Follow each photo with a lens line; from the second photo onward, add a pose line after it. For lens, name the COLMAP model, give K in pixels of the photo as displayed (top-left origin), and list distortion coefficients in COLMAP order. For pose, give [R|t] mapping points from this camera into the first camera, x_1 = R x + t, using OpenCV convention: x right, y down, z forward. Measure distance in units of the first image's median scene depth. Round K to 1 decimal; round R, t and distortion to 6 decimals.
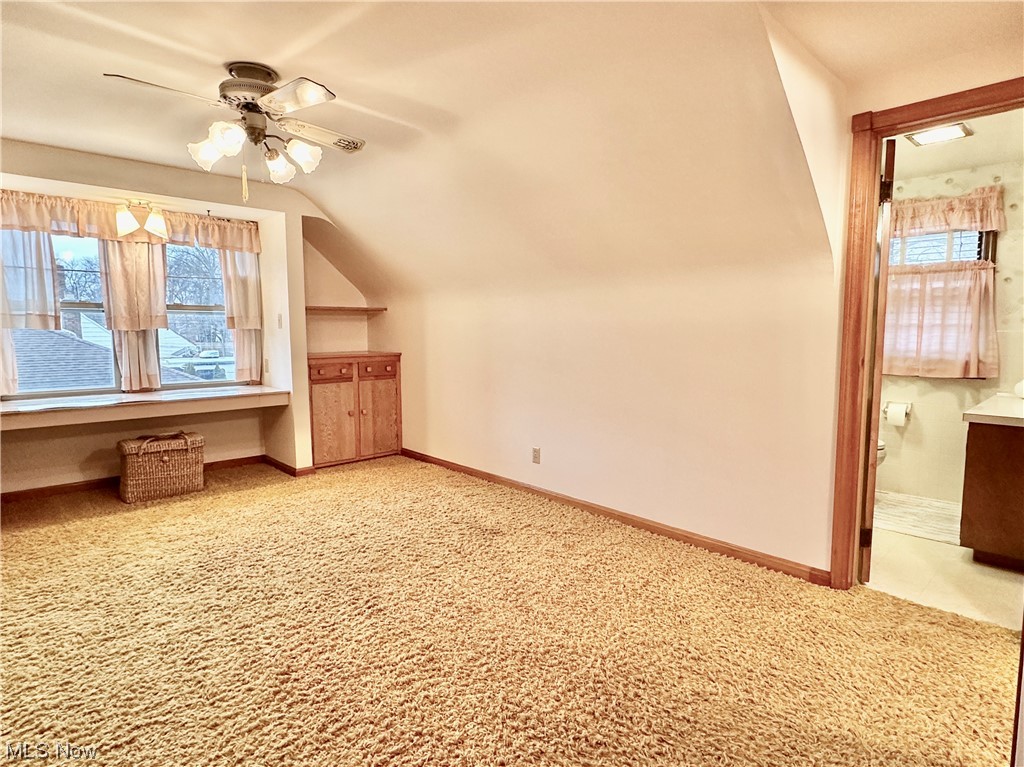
lens RADIAL K [[561.7, 0, 512.0], [0, 561.7, 383.5], [0, 0, 1]] dist [-0.002049, 0.000352]
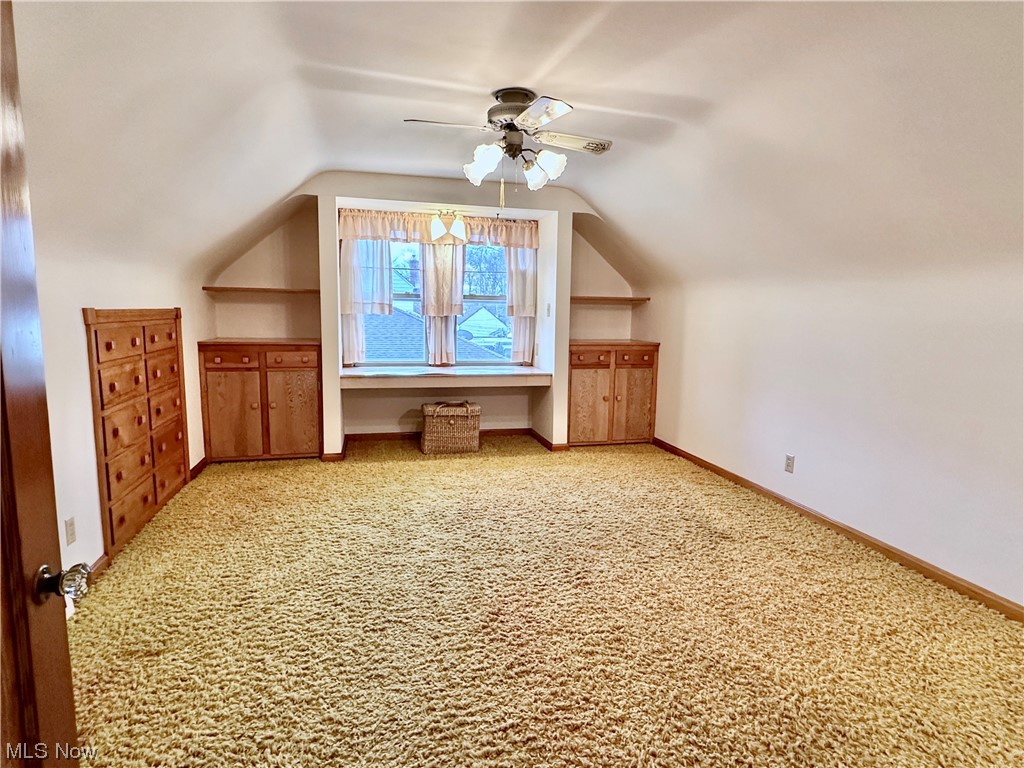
lens RADIAL K [[561.7, 0, 512.0], [0, 561.7, 384.0], [0, 0, 1]] dist [-0.002049, 0.000352]
pose [[0.872227, 0.077414, -0.482935, 0.144240], [-0.065226, 0.996986, 0.042012, -0.015206], [0.484732, -0.005144, 0.874648, -0.011017]]
